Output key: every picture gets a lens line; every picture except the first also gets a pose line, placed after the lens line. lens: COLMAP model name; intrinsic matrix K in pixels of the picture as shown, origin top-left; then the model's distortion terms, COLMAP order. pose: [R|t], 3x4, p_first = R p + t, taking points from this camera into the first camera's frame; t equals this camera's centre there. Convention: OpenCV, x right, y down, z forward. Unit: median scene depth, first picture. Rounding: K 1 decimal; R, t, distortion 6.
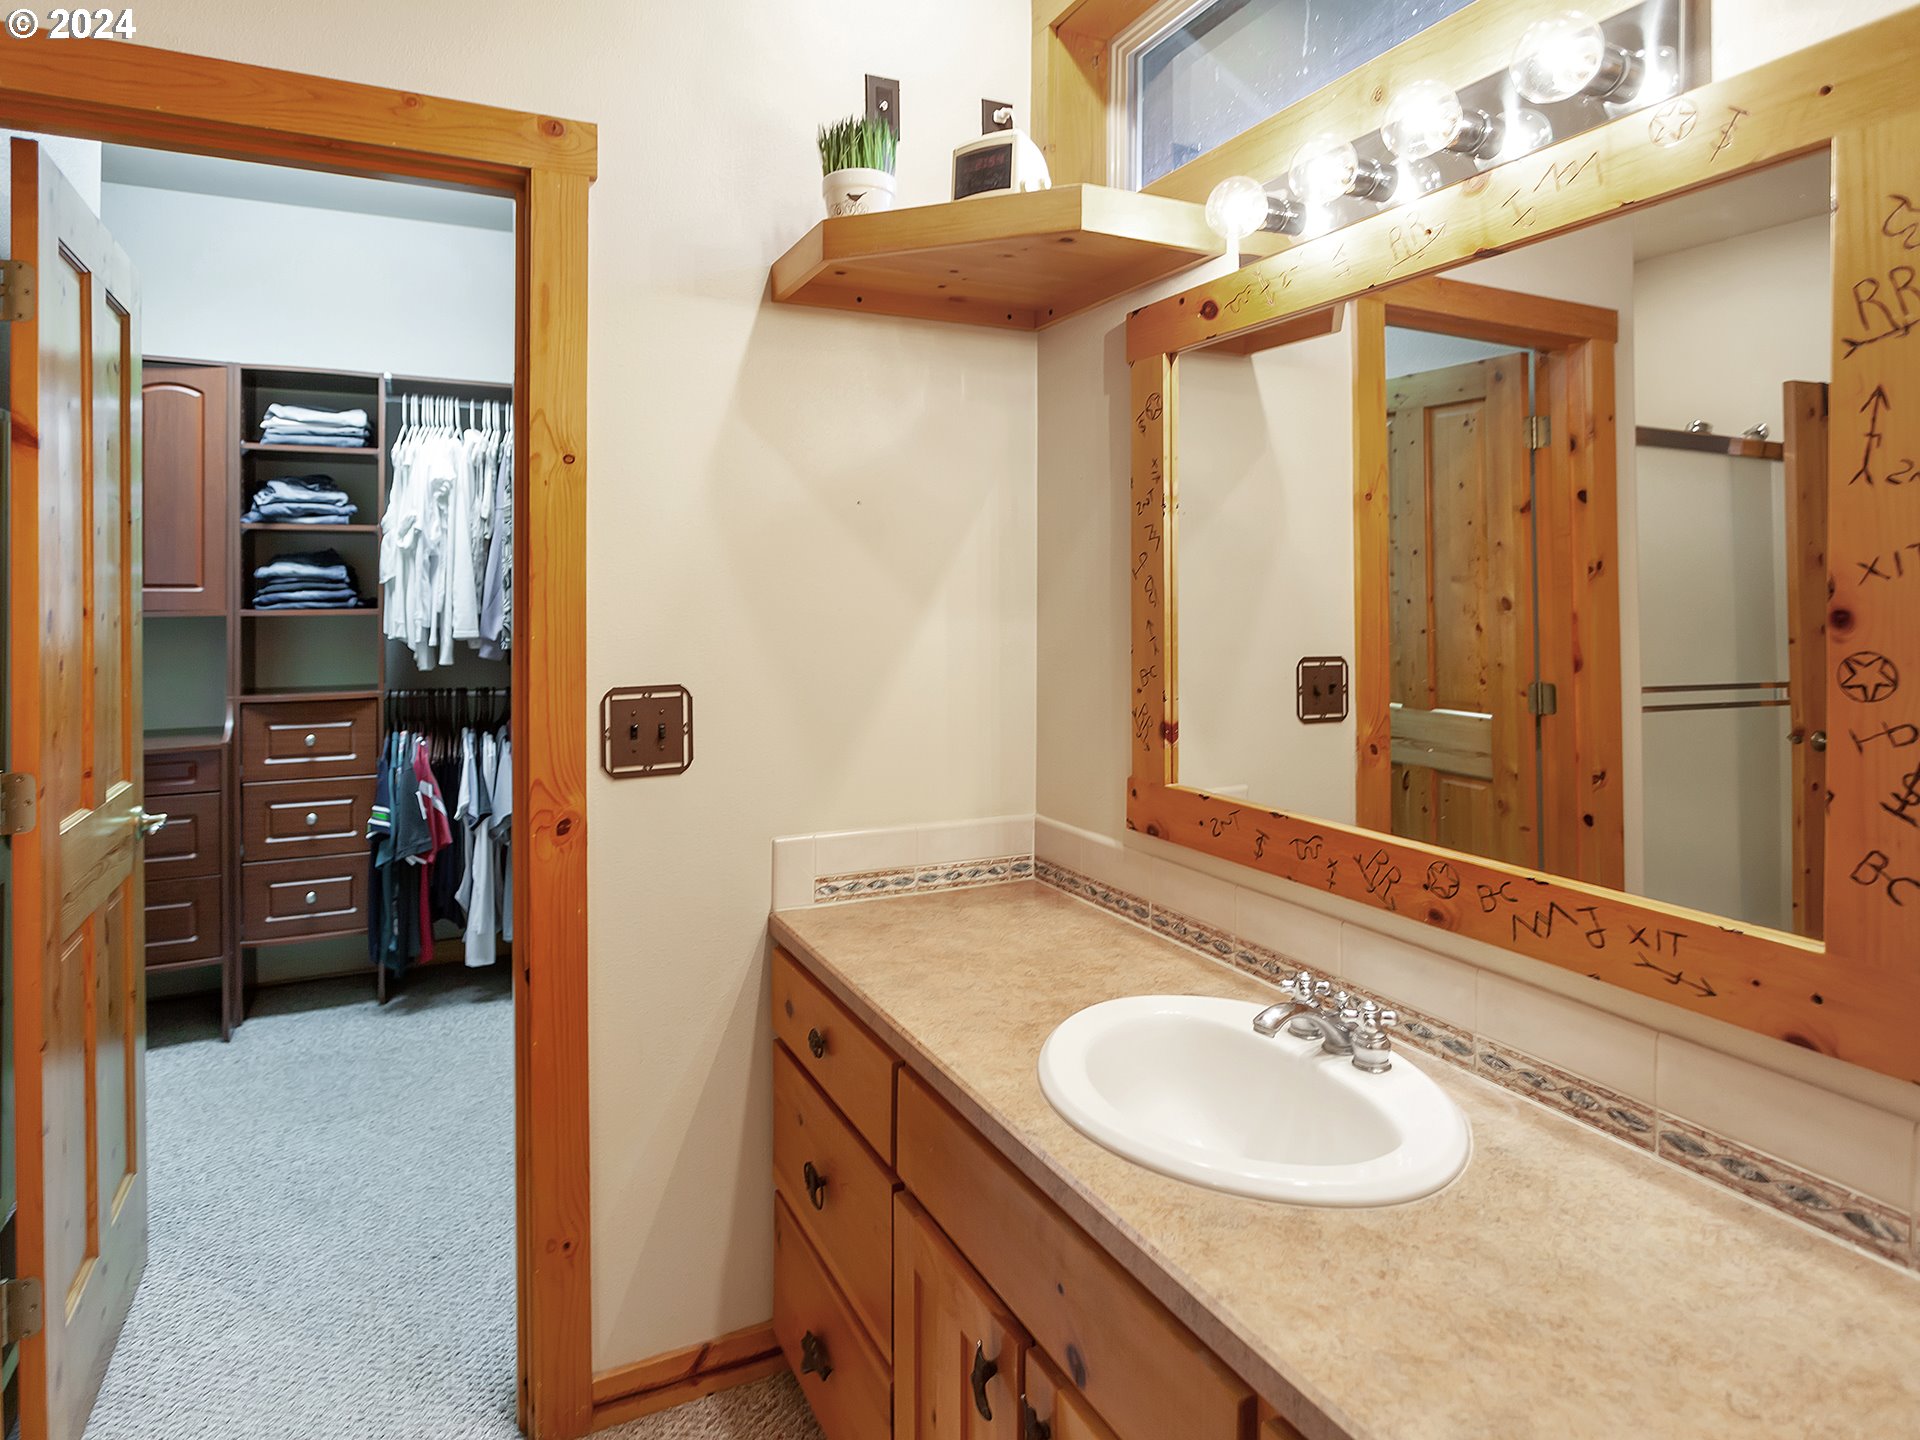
lens RADIAL K [[984.5, 0, 960.3], [0, 984.5, 619.1], [0, 0, 1]] dist [0.001328, 0.000234]
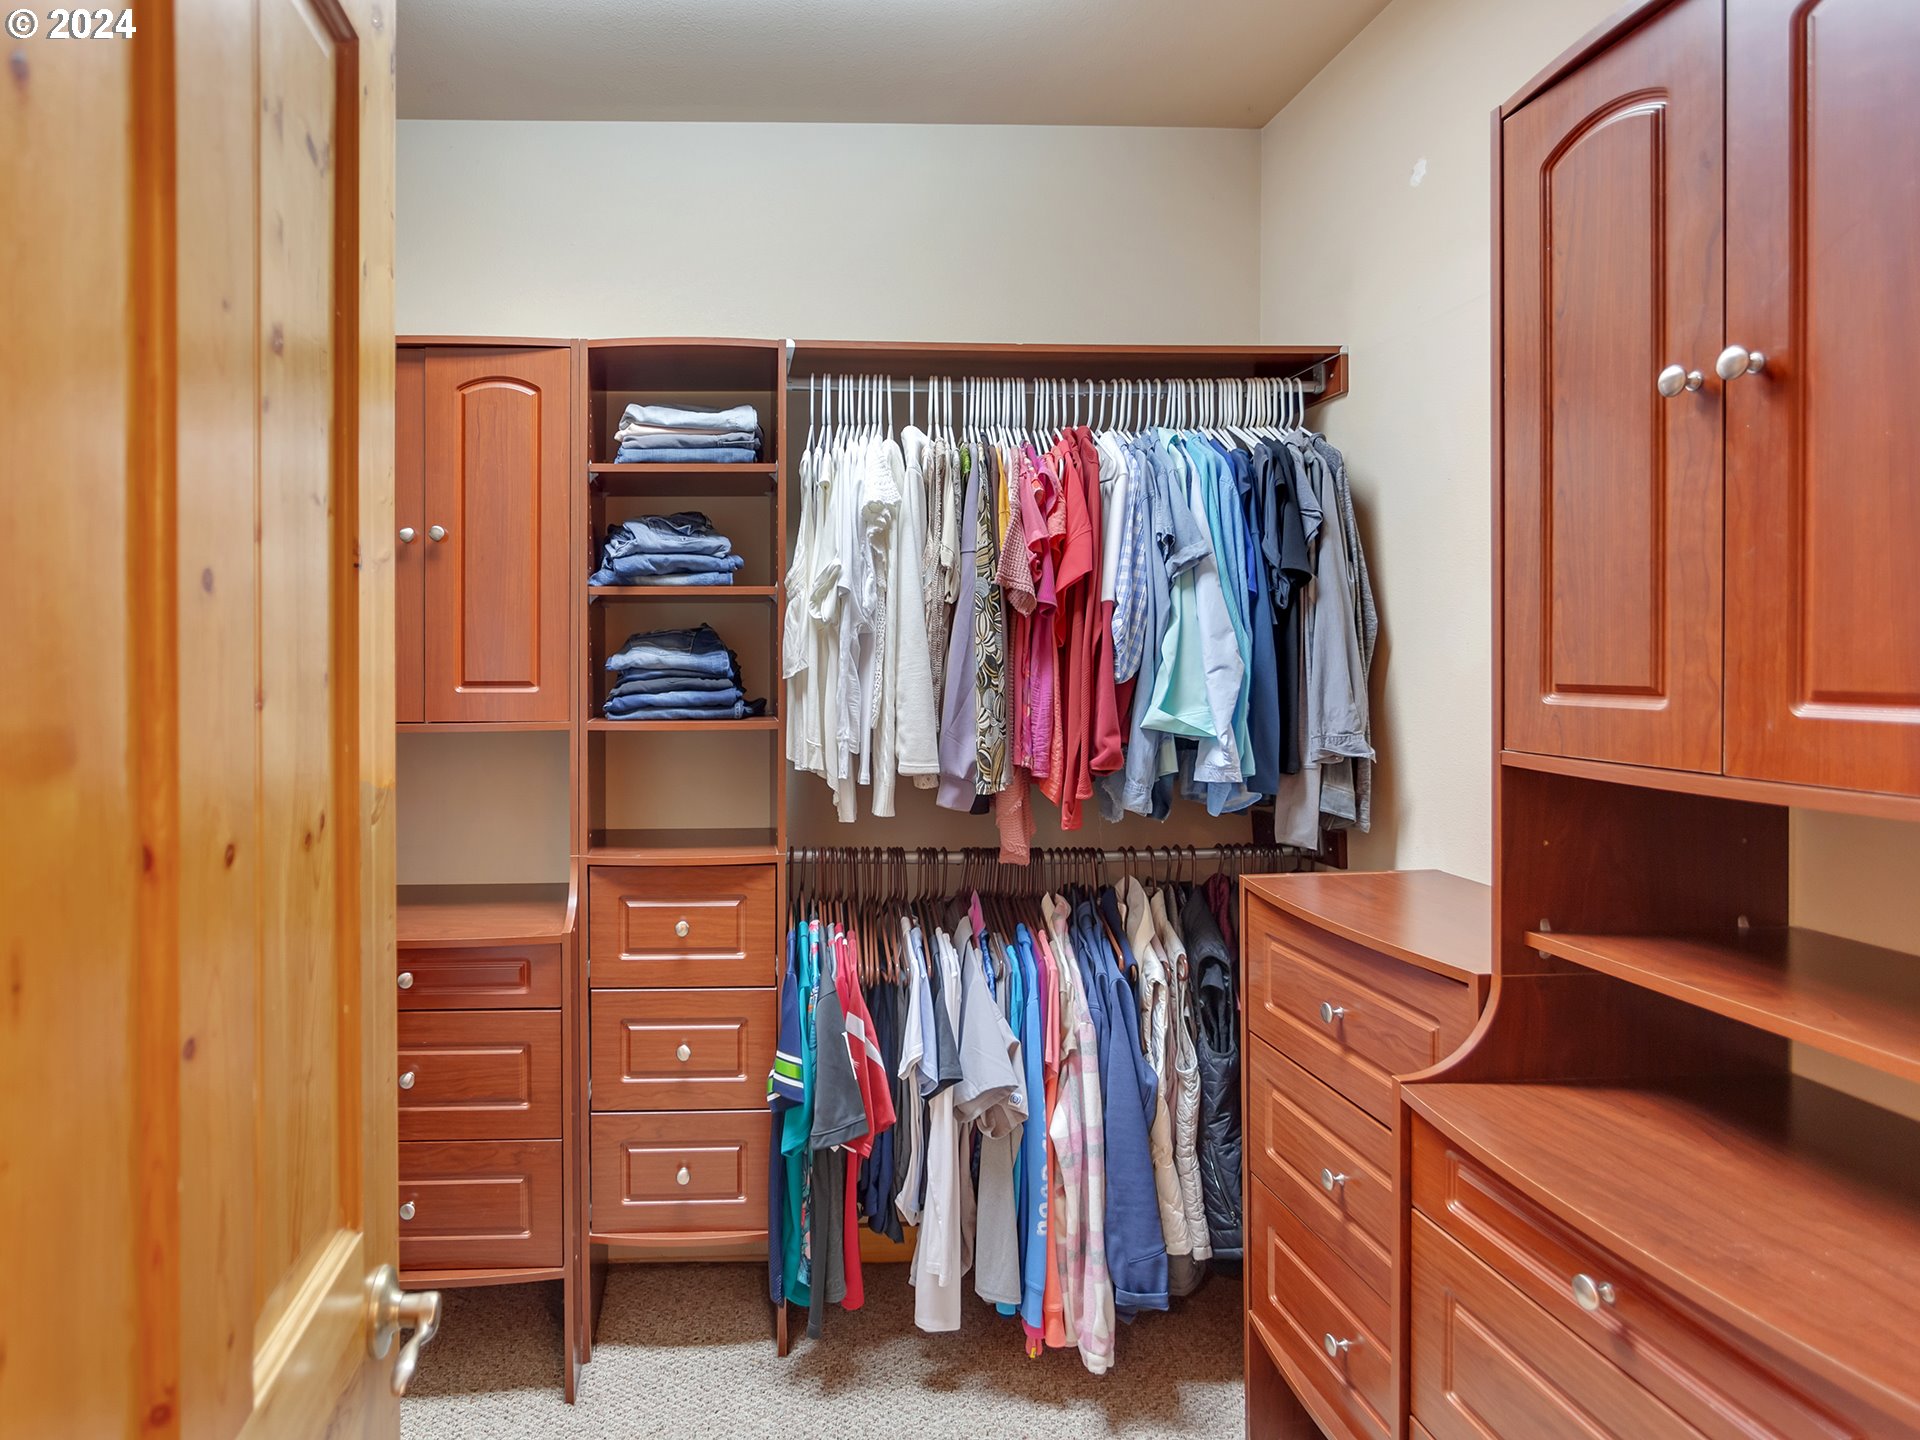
lens RADIAL K [[1037.1, 0, 958.5], [0, 1037.1, 705.9], [0, 0, 1]] dist [-0.004883, -0.000005]
pose [[0.959053, 0.007448, -0.283127, -0.299076], [-0.004360, 0.999924, 0.011536, -0.027620], [0.283192, -0.009829, 0.959013, 0.408985]]
